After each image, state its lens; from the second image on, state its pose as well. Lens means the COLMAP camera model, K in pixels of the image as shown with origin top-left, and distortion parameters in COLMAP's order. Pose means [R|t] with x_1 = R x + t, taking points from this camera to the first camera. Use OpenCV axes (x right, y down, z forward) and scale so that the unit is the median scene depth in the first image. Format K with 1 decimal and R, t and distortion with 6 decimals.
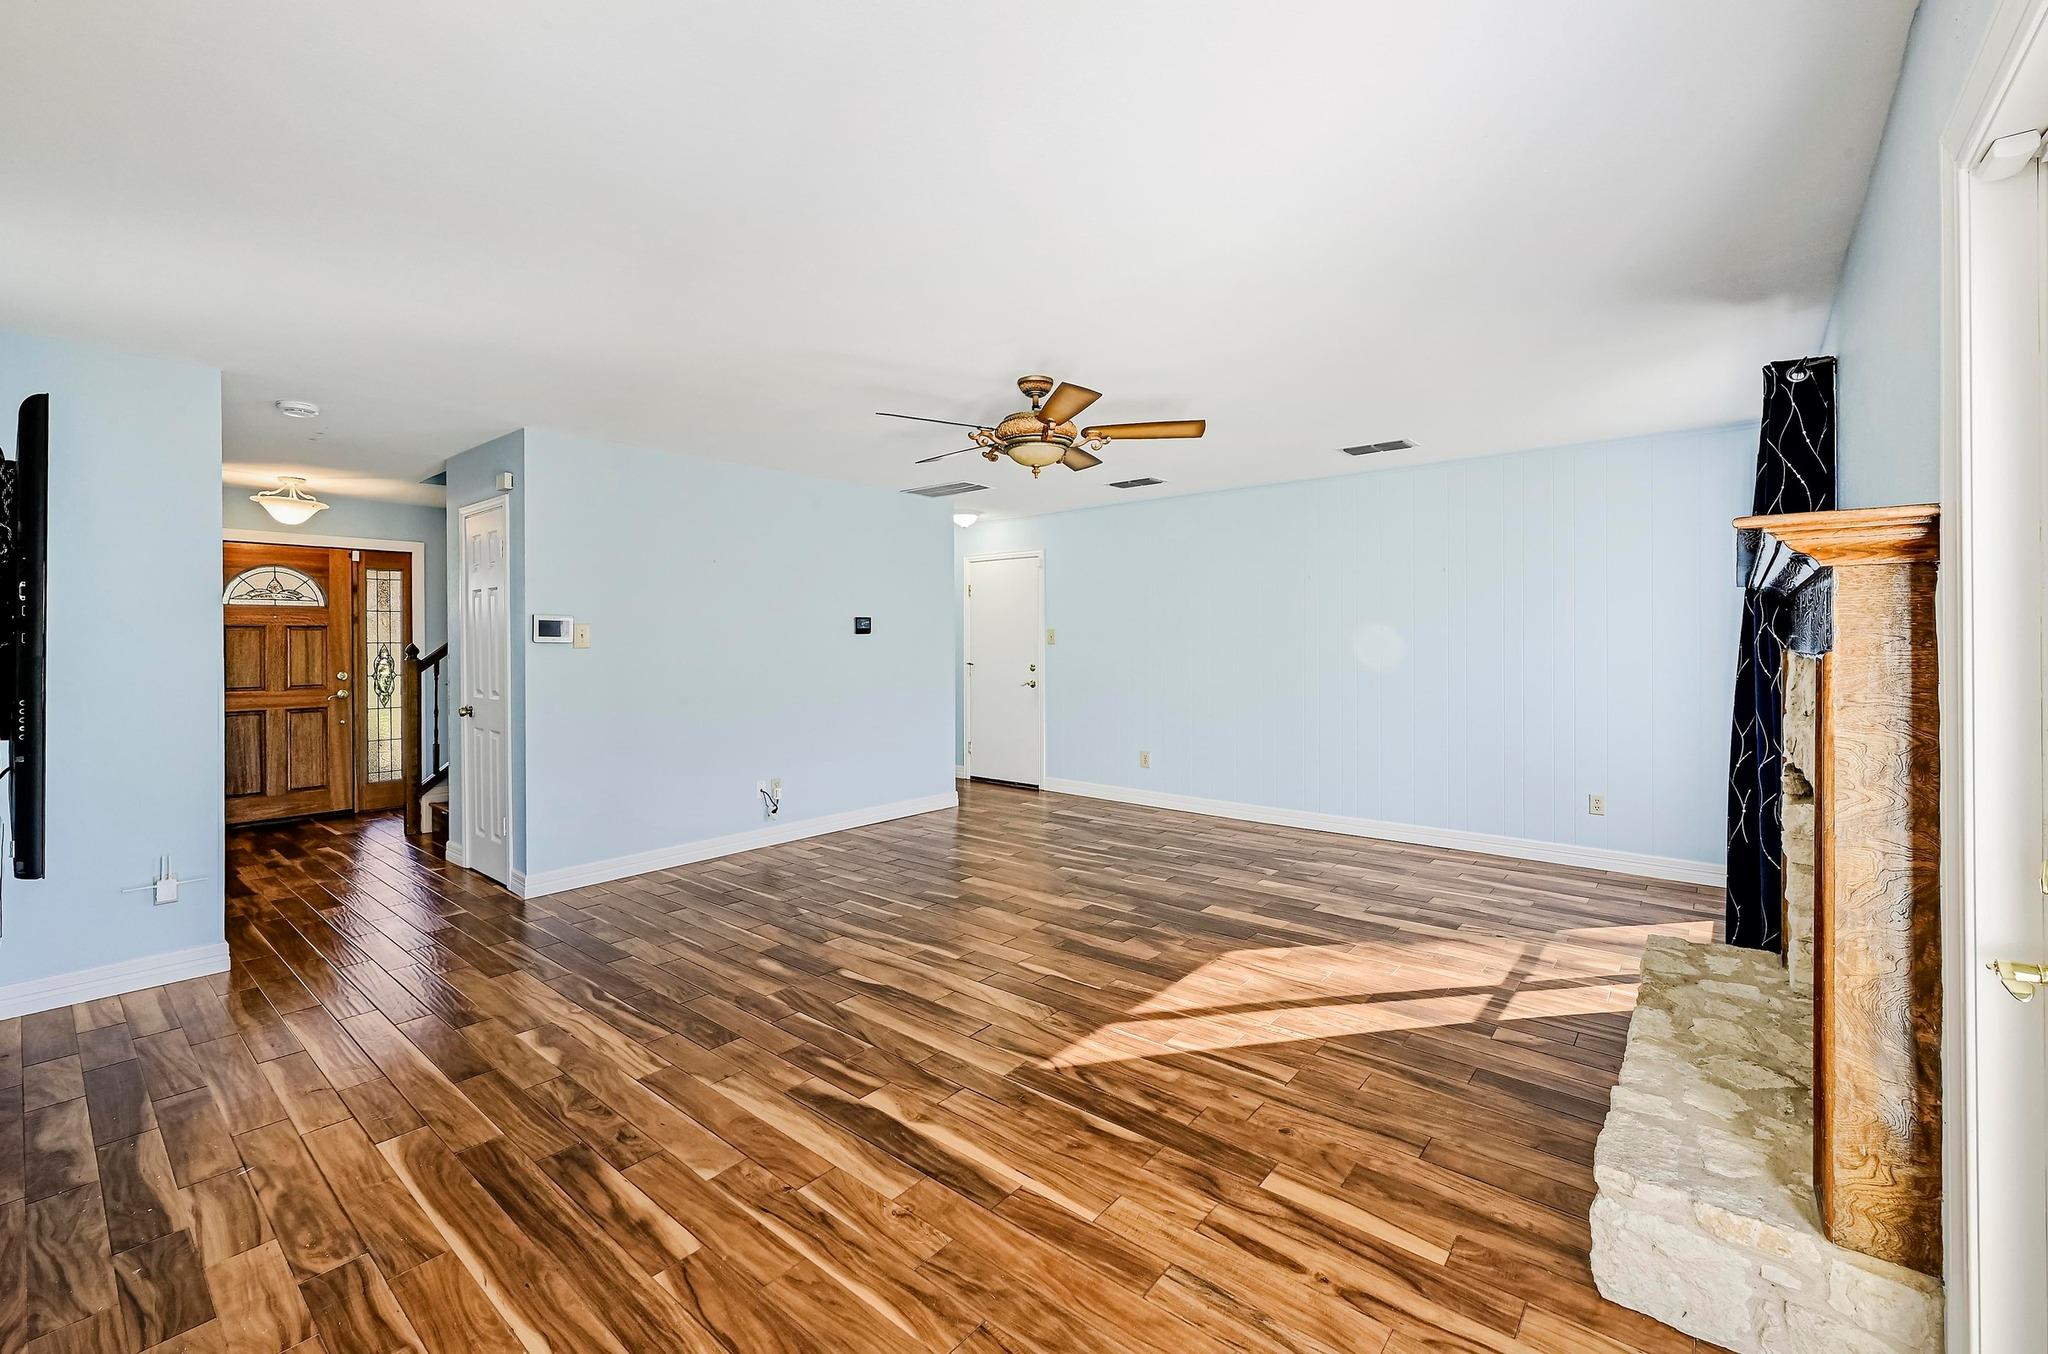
lens RADIAL K [[844.0, 0, 1002.3], [0, 844.0, 644.4], [0, 0, 1]] dist [0.001349, -0.001362]
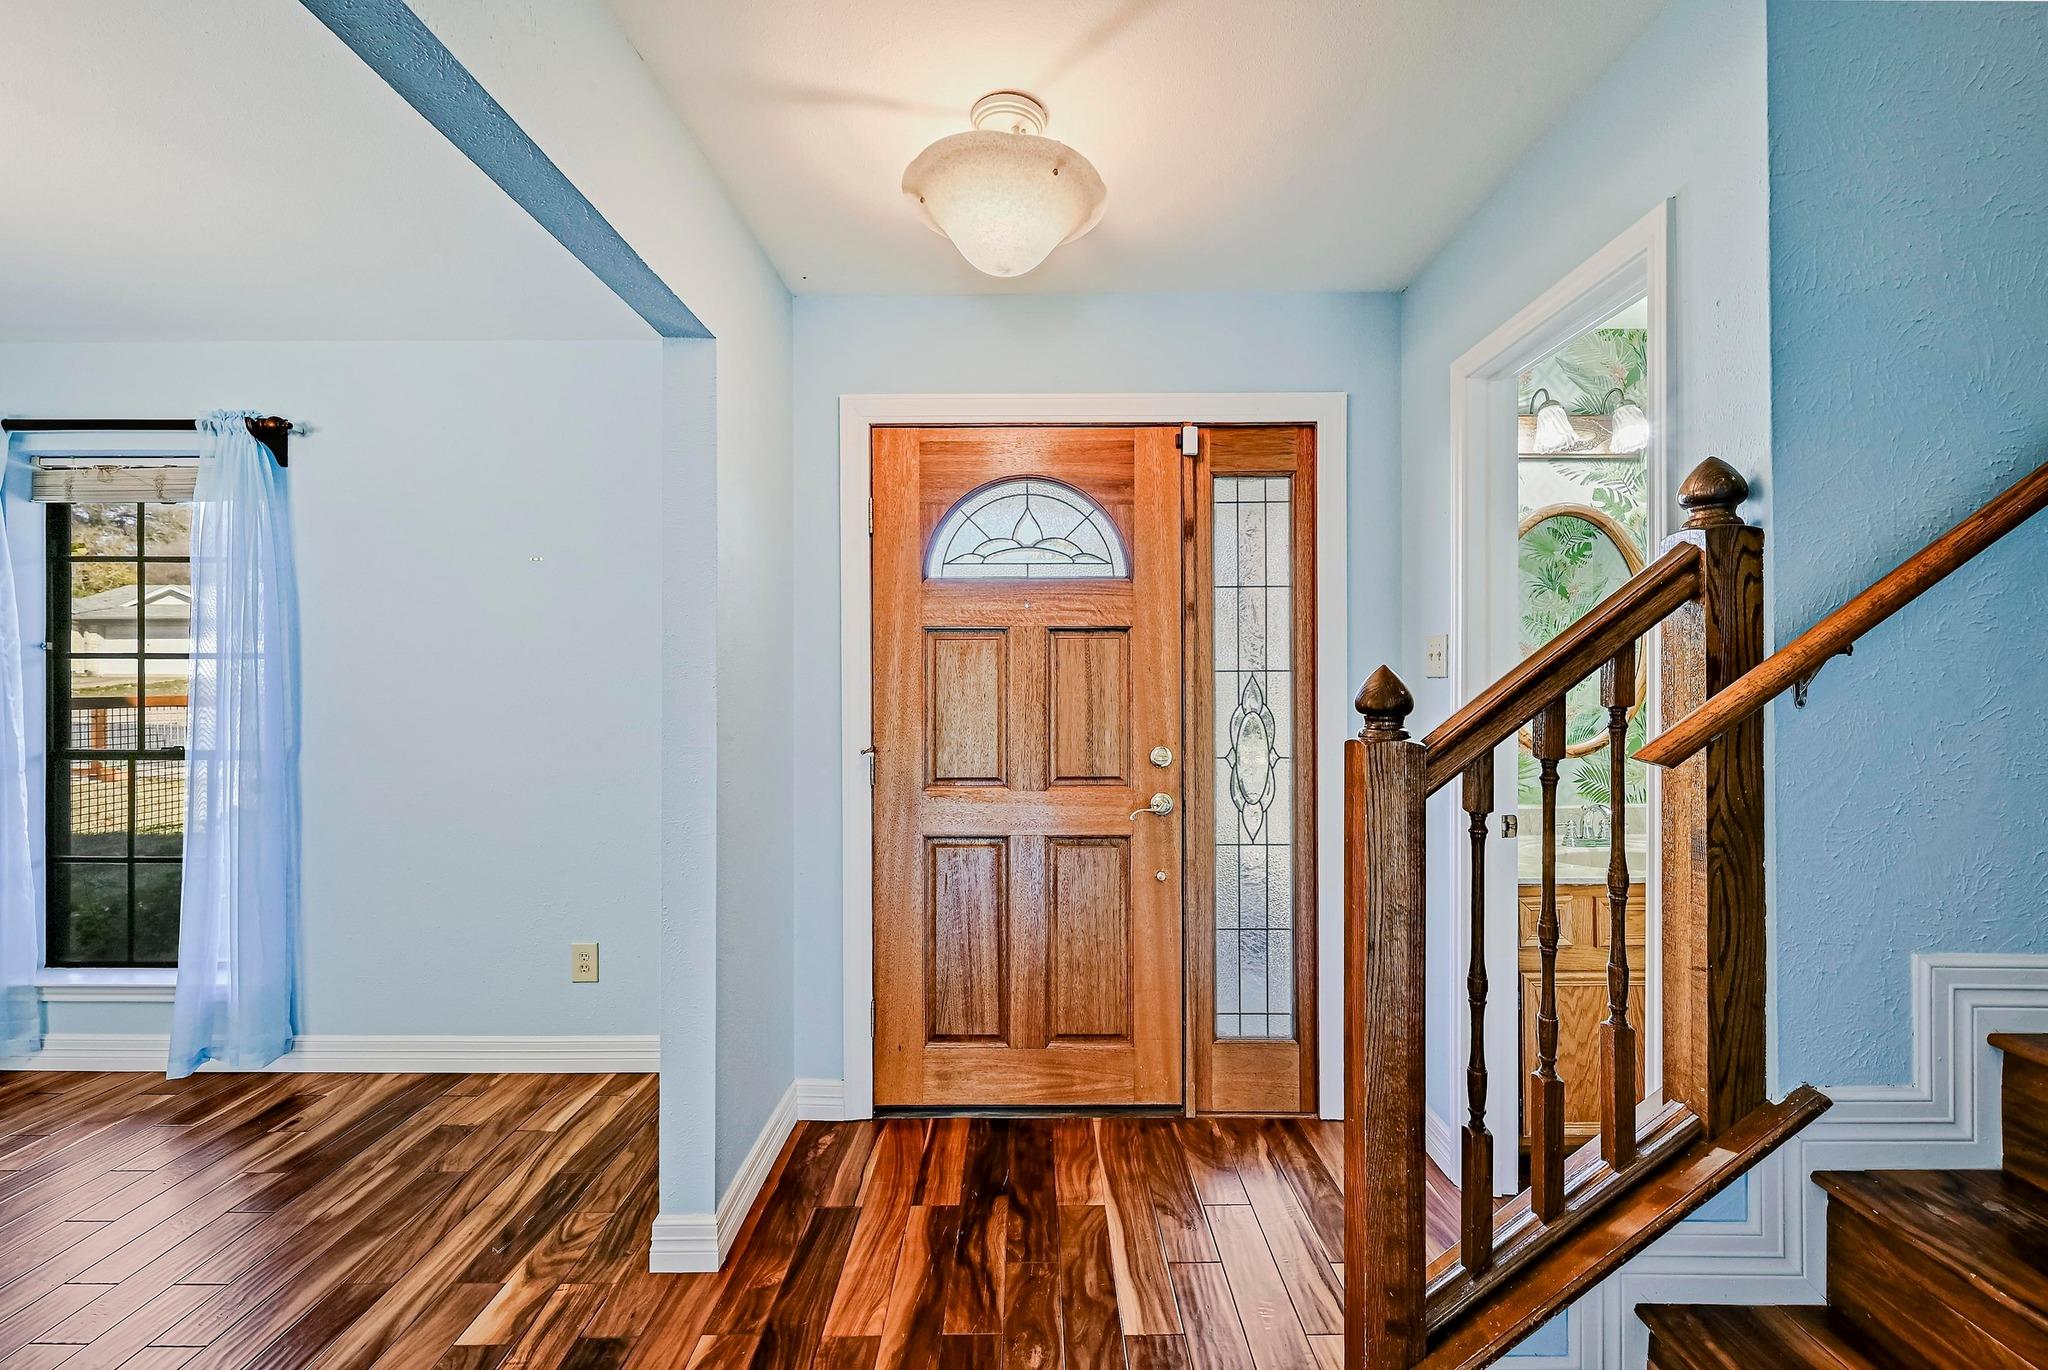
lens RADIAL K [[836.3, 0, 1013.3], [0, 836.3, 674.6], [0, 0, 1]] dist [0.001187, 0.000034]
pose [[0.636784, -0.000299, -0.771042, -0.531449], [-0.002930, 0.999992, -0.002808, 0.001530], [0.771037, 0.004048, 0.636778, 0.705673]]
